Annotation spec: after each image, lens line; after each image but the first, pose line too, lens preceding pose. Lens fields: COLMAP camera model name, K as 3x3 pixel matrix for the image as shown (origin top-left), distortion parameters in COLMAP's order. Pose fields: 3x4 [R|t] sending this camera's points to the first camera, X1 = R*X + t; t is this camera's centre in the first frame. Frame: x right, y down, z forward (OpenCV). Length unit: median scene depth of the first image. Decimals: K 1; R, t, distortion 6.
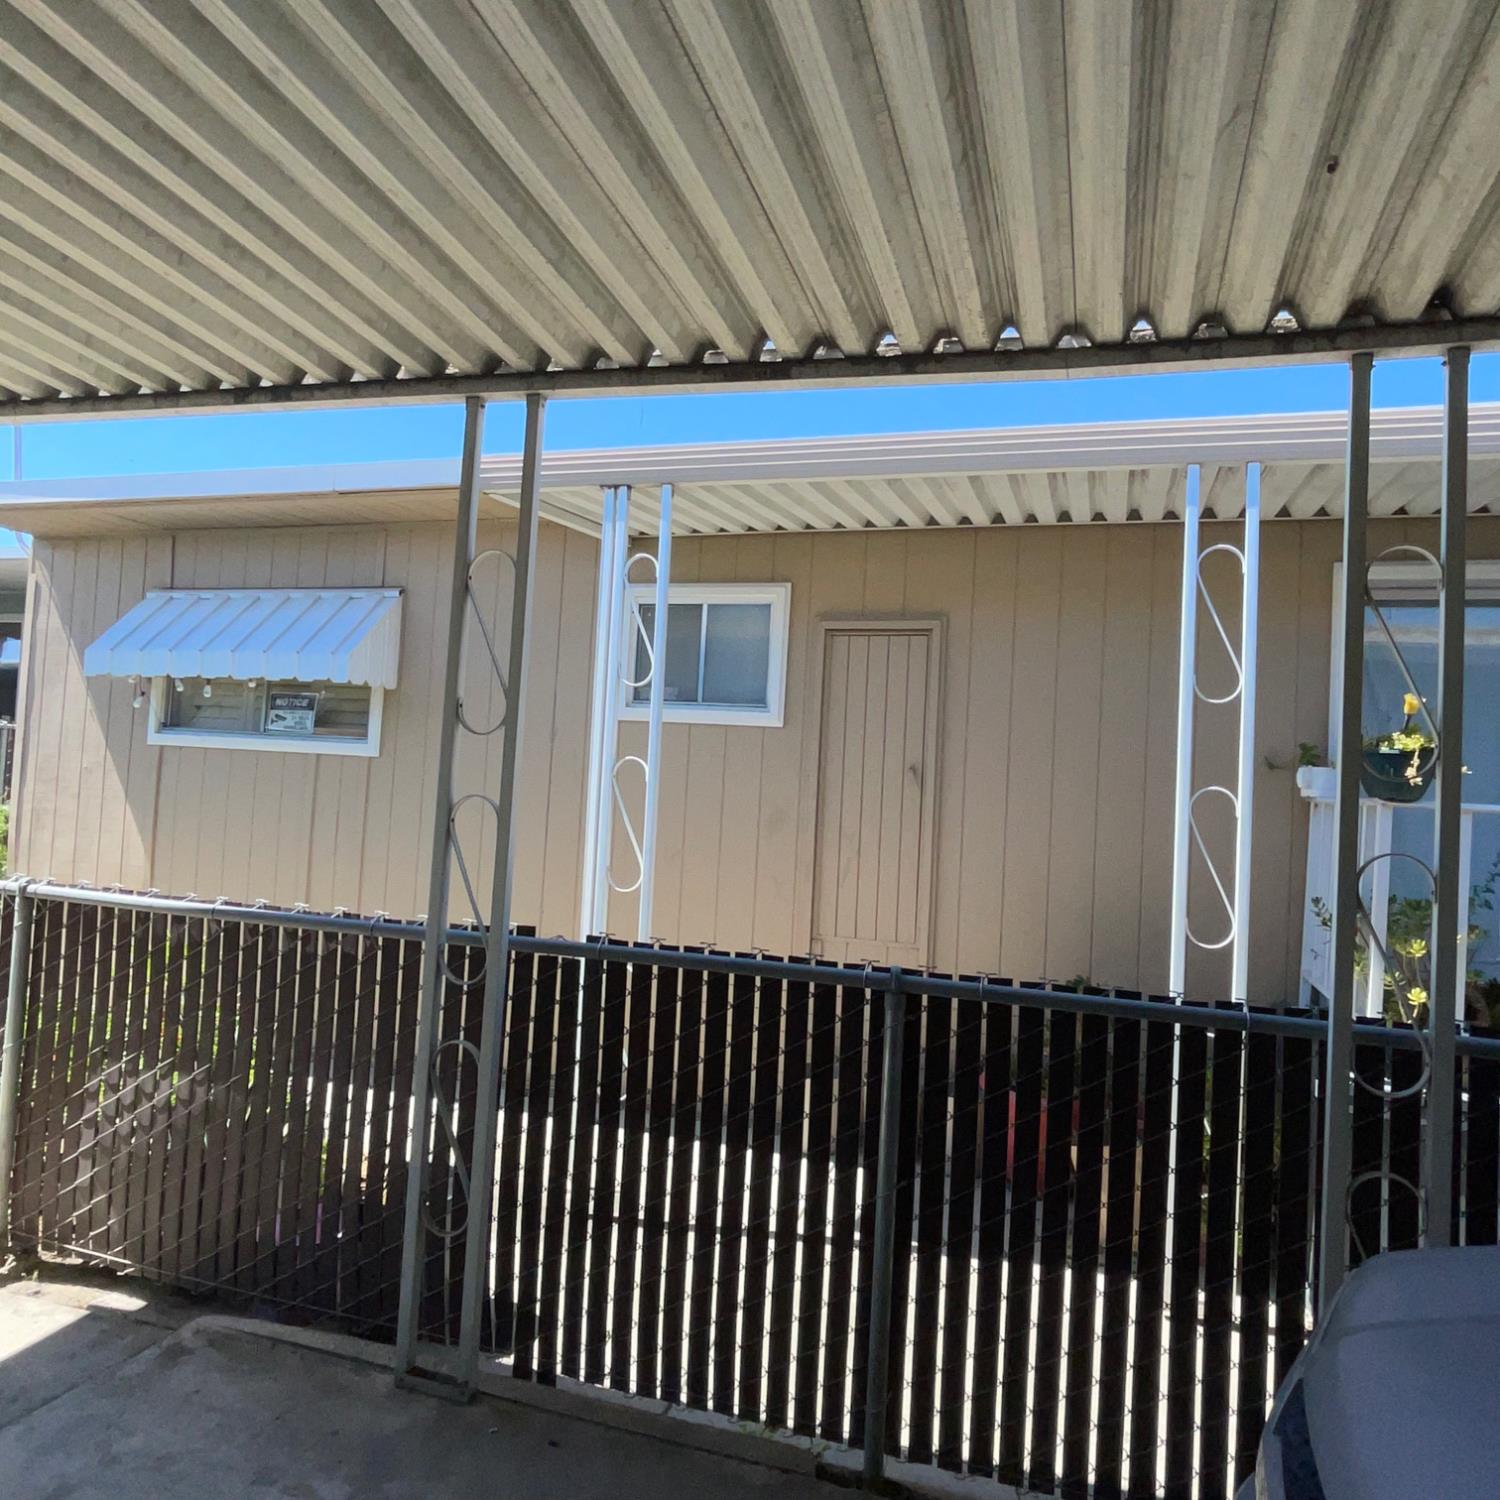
lens RADIAL K [[1016.8, 0, 753.9], [0, 1016.8, 746.0], [0, 0, 1]] dist [-0.036390, 0.021555]
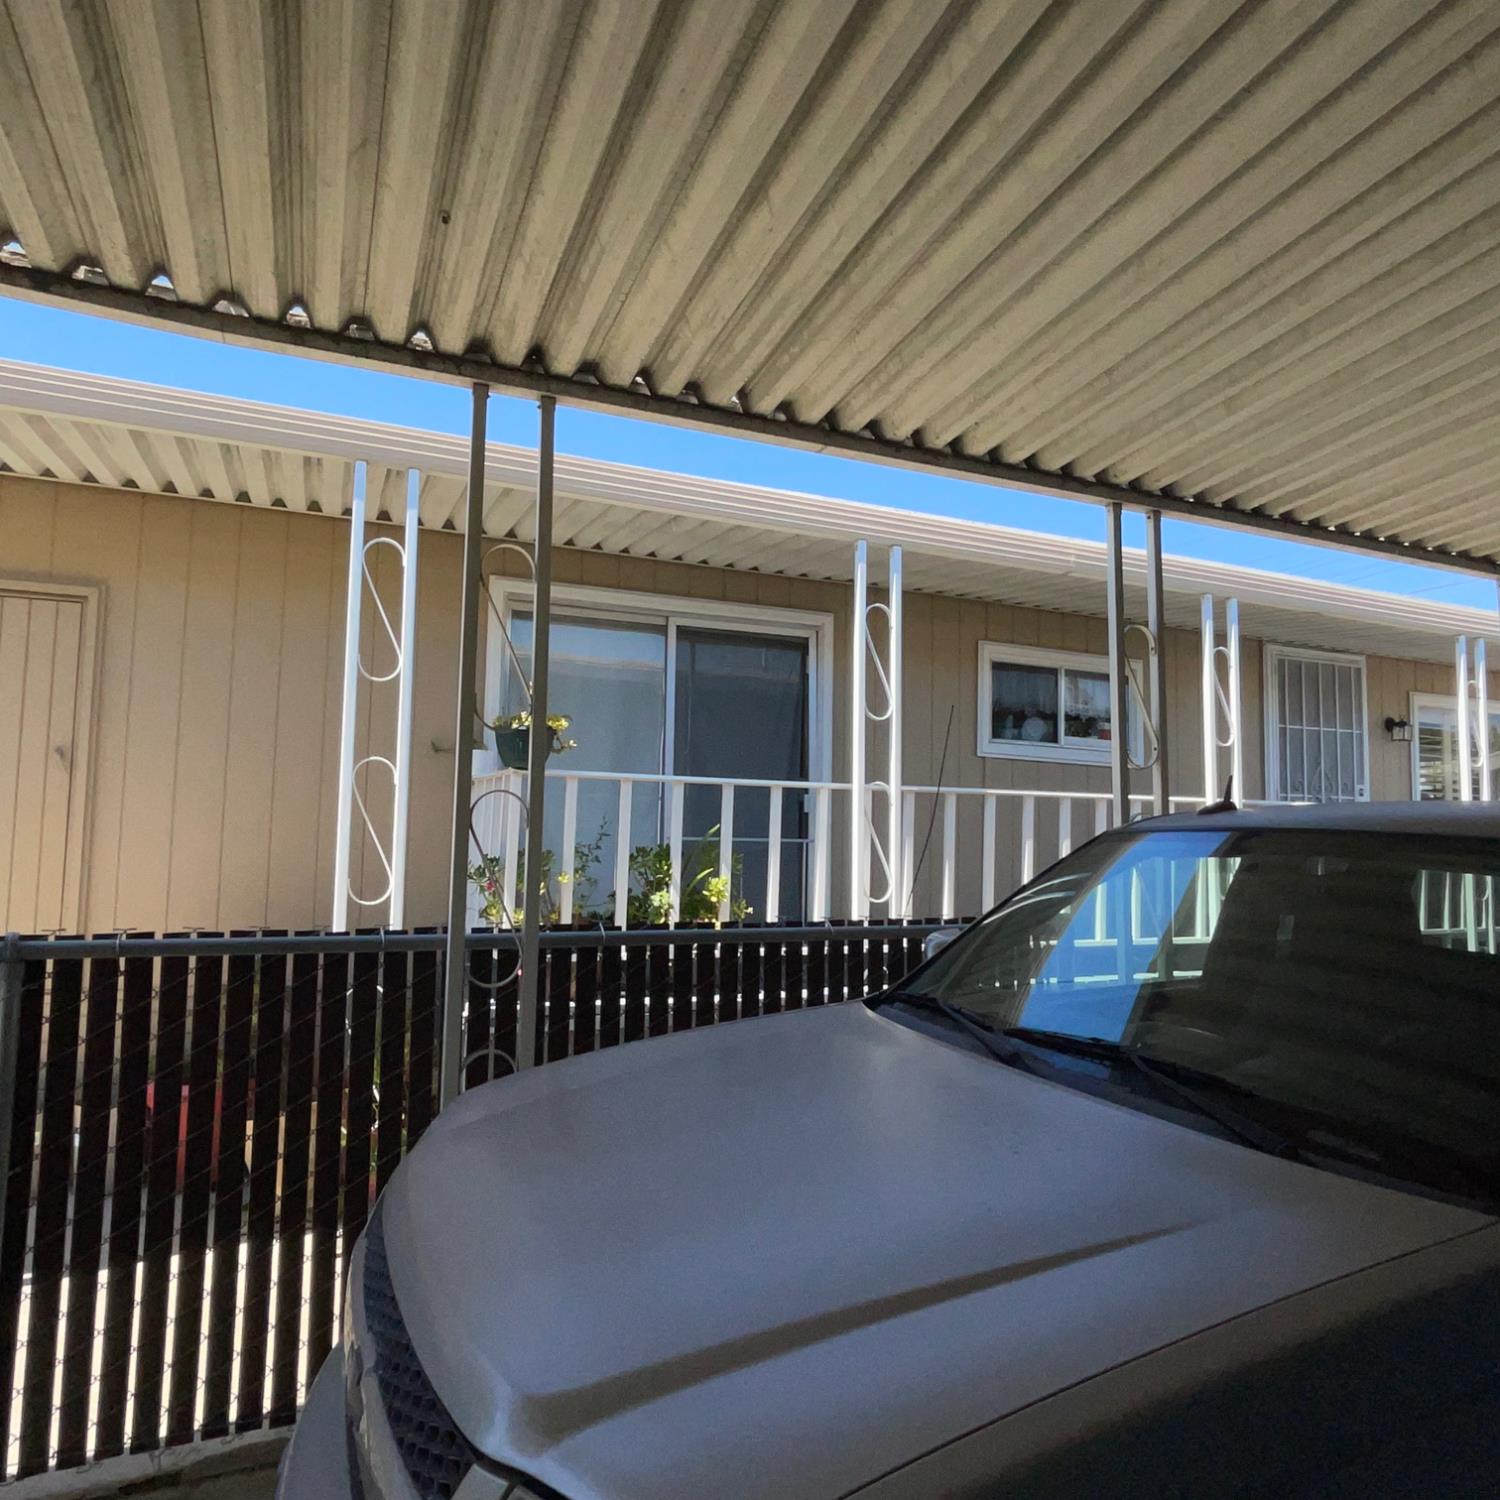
lens RADIAL K [[1016.8, 0, 740.8], [0, 1016.8, 748.3], [0, 0, 1]] dist [-0.036390, 0.021555]
pose [[0.744119, 0.013220, 0.667916, 0.023899], [-0.002578, 0.999854, -0.016919, 0.068206], [-0.668042, 0.010868, 0.744044, -0.114872]]
